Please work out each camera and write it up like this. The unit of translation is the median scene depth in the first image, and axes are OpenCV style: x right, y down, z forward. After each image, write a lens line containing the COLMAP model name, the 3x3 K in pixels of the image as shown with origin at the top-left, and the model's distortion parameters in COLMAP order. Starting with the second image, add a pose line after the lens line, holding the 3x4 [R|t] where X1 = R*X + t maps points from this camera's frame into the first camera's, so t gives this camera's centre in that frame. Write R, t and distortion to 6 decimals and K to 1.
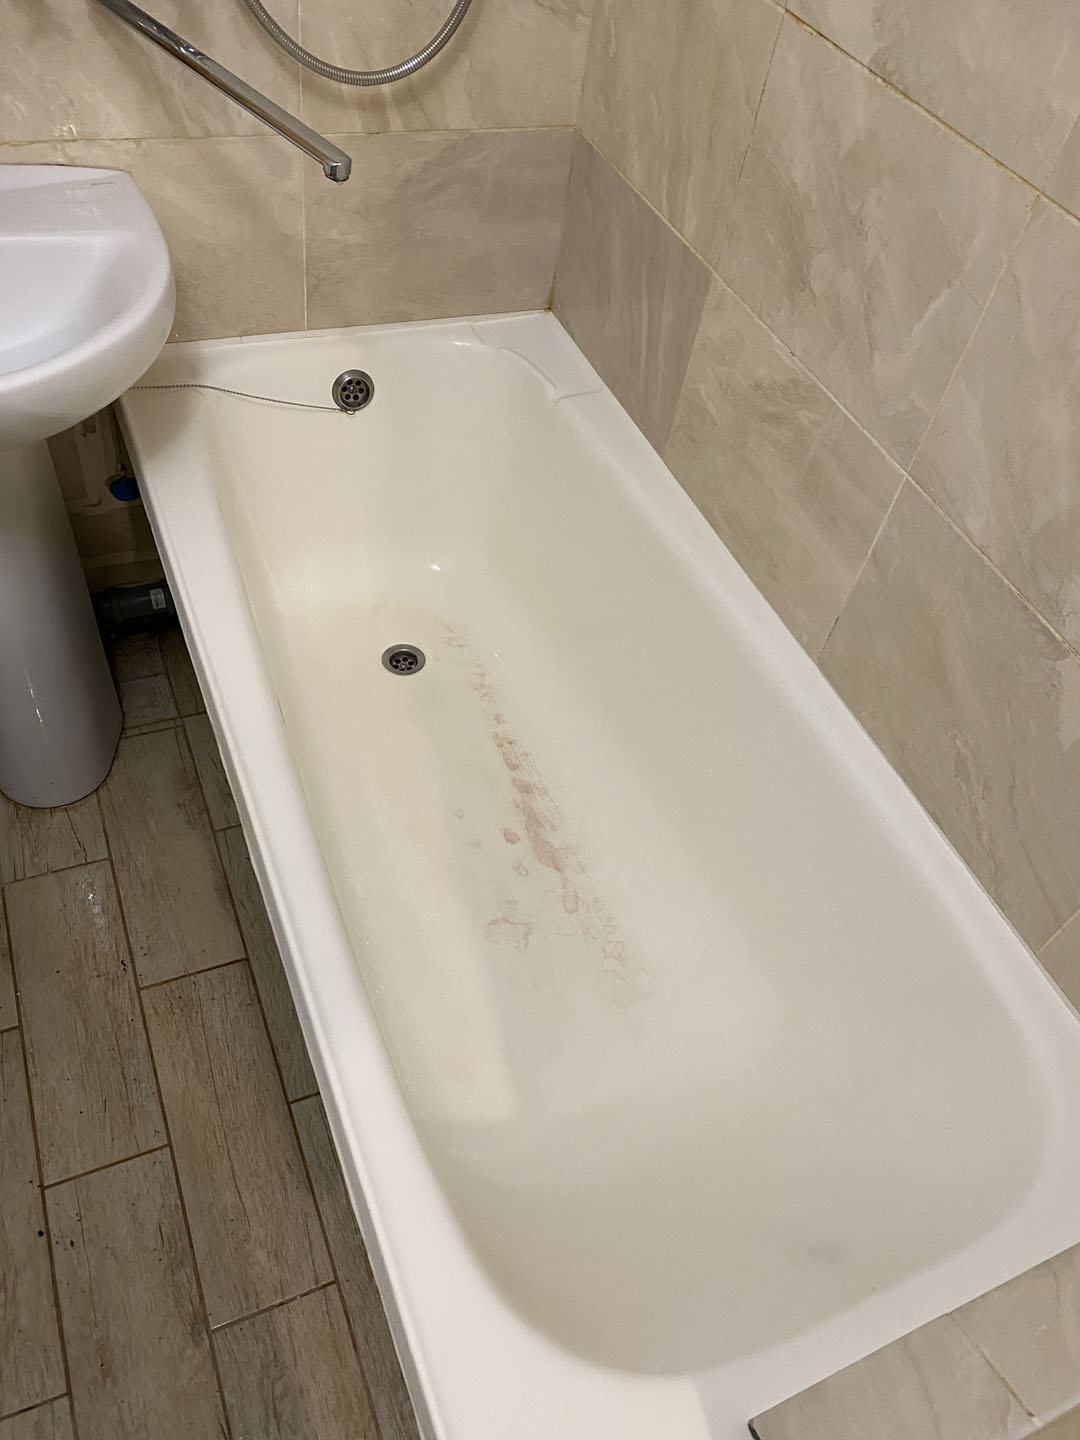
lens RADIAL K [[1080.5, 0, 540.0], [0, 1080.5, 720.0], [0, 0, 1]] dist [-0.013521, 0.004888]
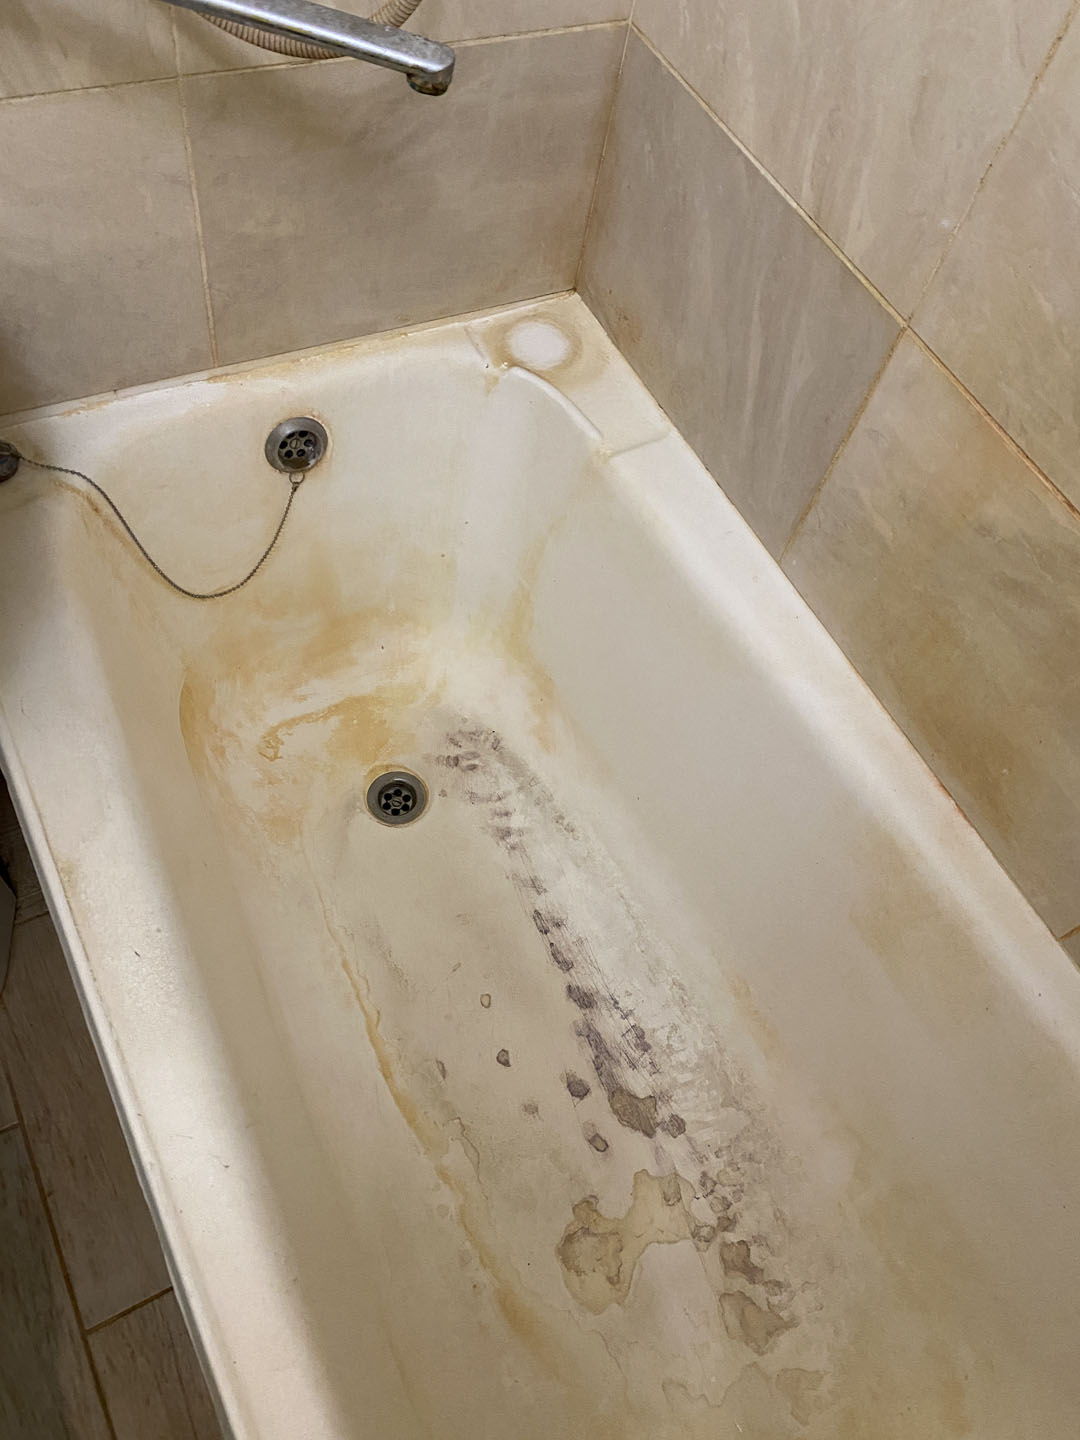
lens RADIAL K [[1099.6, 0, 540.0], [0, 1099.6, 720.0], [0, 0, 1]] dist [0.007157, 0.001659]
pose [[0.996514, -0.066189, 0.050775, -0.072132], [0.056465, 0.983213, 0.173507, -0.261696], [-0.061407, -0.170036, 0.983523, 0.304566]]
